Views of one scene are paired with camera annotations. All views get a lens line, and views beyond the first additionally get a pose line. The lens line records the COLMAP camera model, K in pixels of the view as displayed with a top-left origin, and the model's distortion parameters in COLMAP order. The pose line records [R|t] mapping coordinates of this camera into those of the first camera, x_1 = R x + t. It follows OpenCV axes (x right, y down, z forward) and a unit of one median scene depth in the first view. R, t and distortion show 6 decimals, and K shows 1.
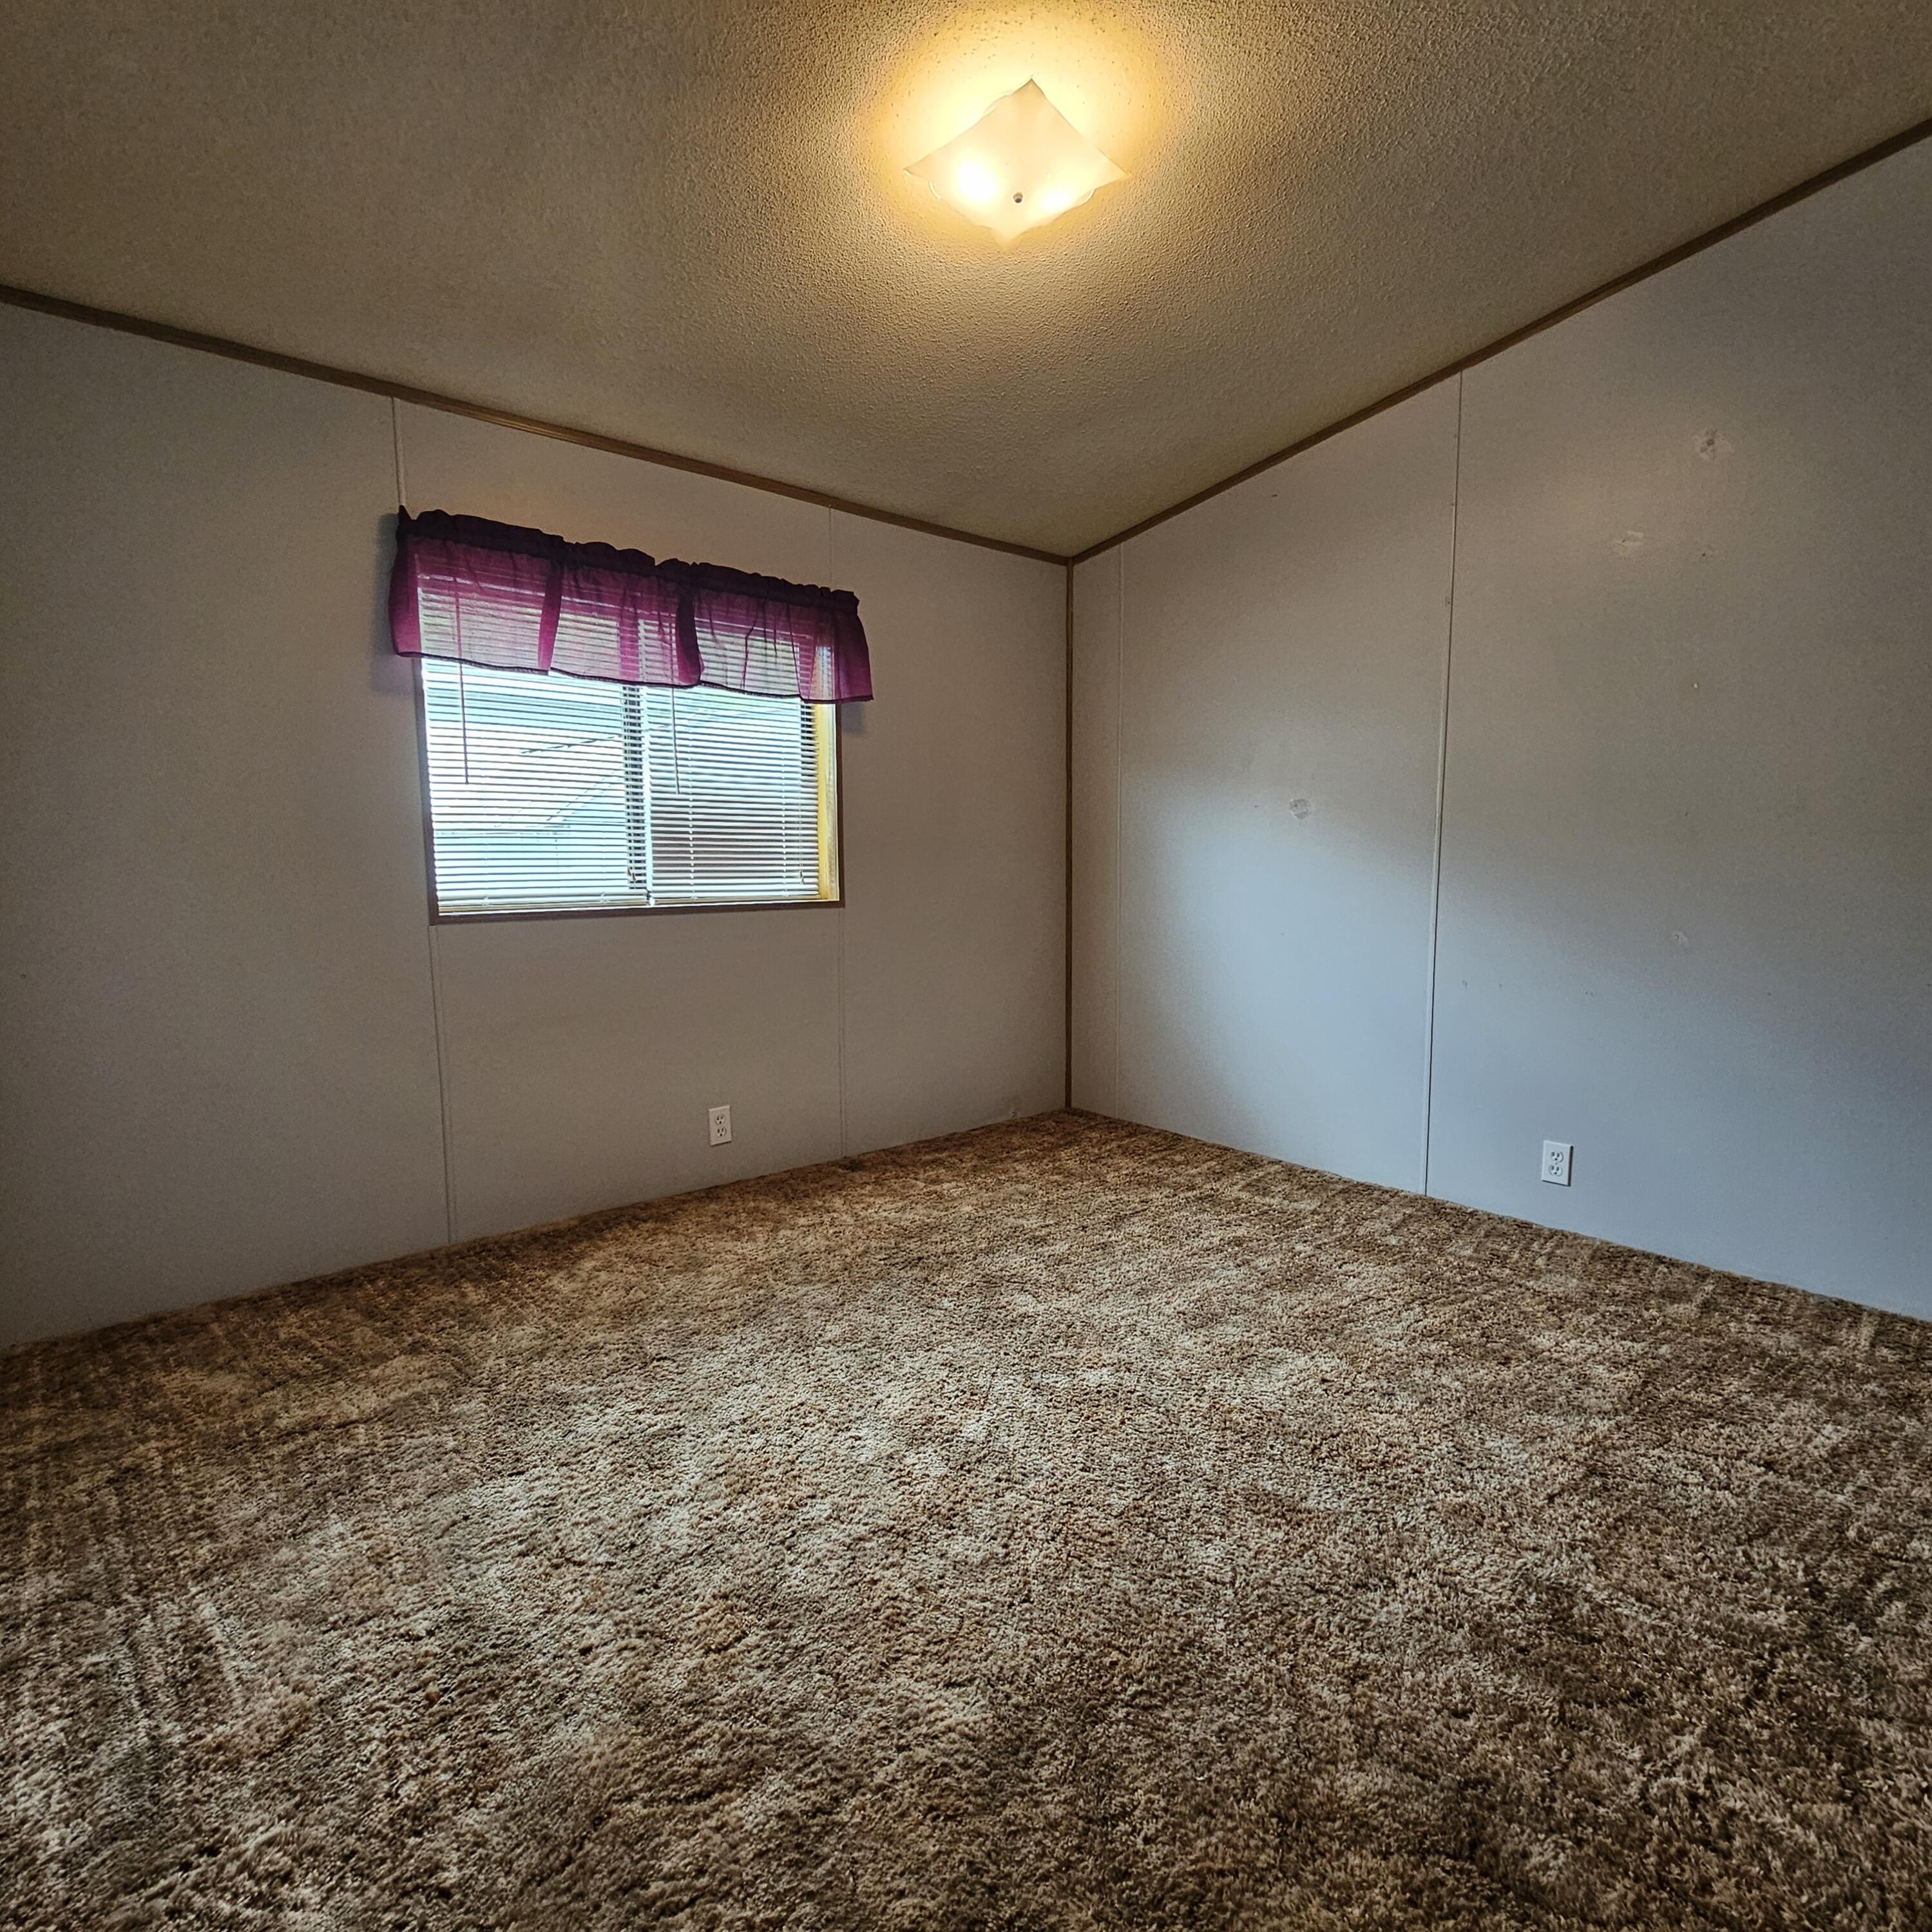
lens RADIAL K [[1050.8, 0, 989.5], [0, 1050.8, 968.0], [0, 0, 1]] dist [-0.003293, 0.001769]
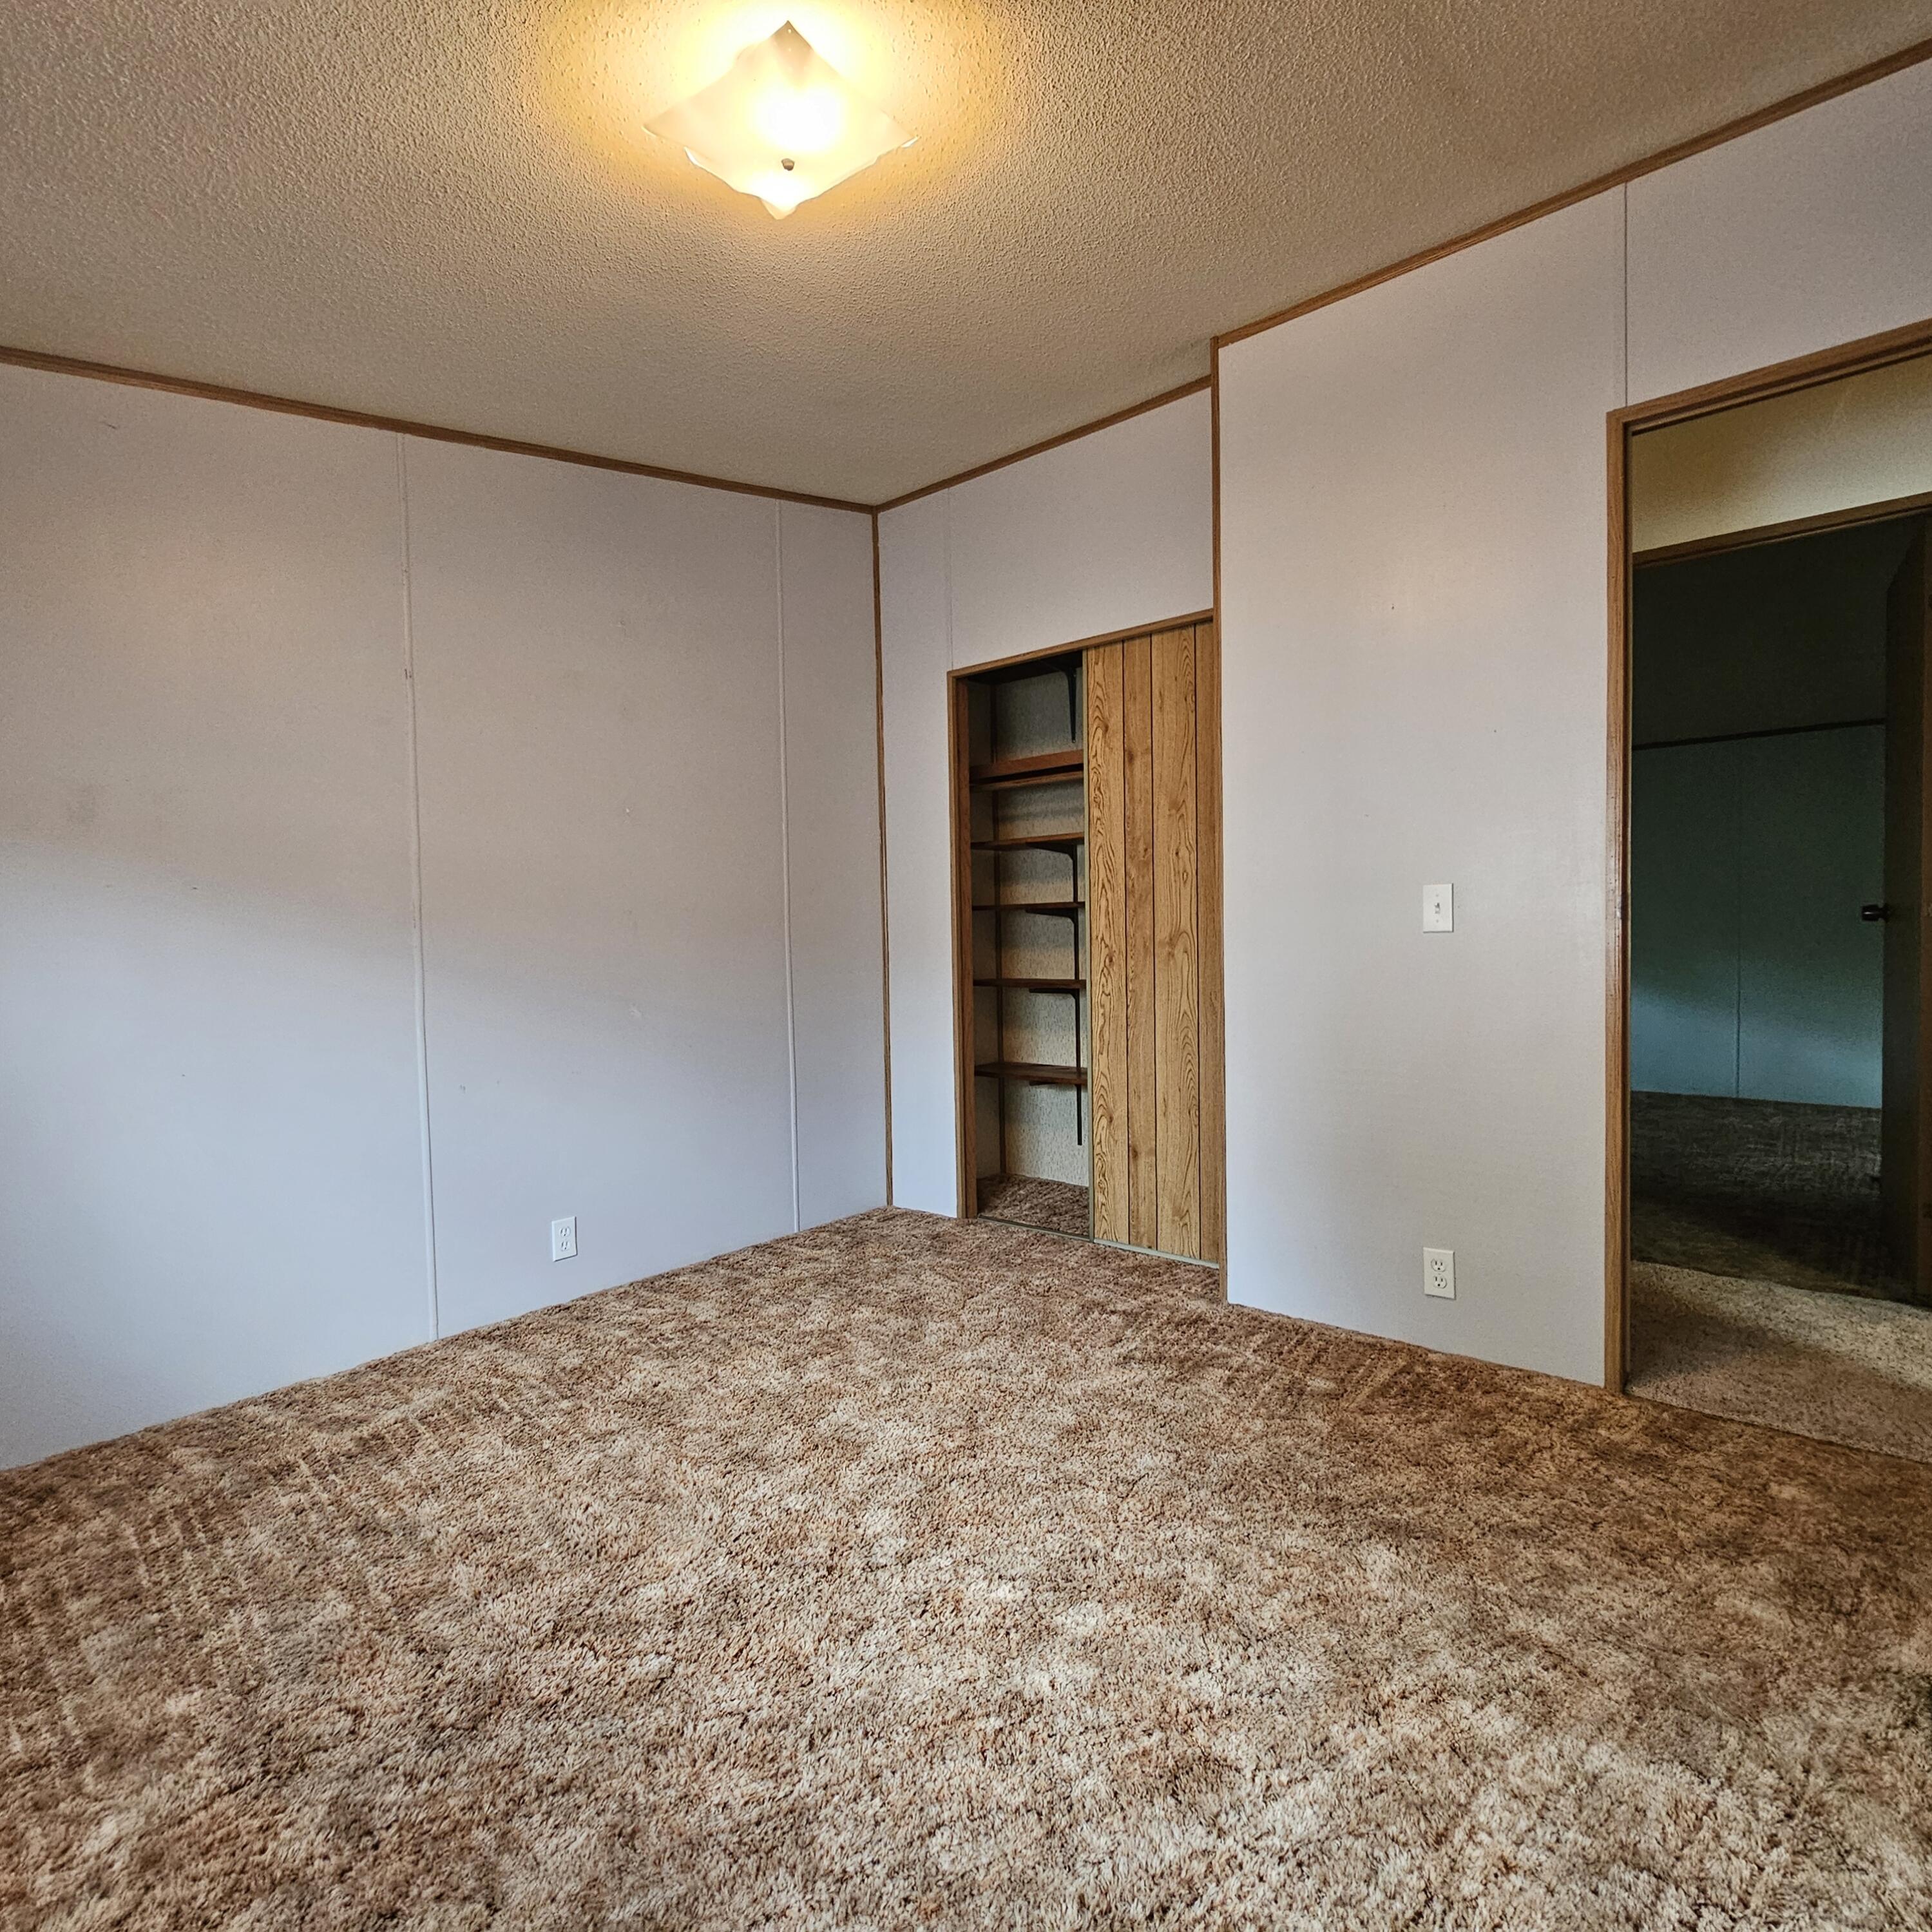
lens RADIAL K [[1050.8, 0, 989.5], [0, 1050.8, 968.0], [0, 0, 1]] dist [-0.003293, 0.001769]
pose [[-0.145175, -0.029493, 0.988966, -0.684414], [0.136484, 0.989403, 0.049541, -0.094702], [-0.979947, 0.142170, -0.139611, 0.846594]]
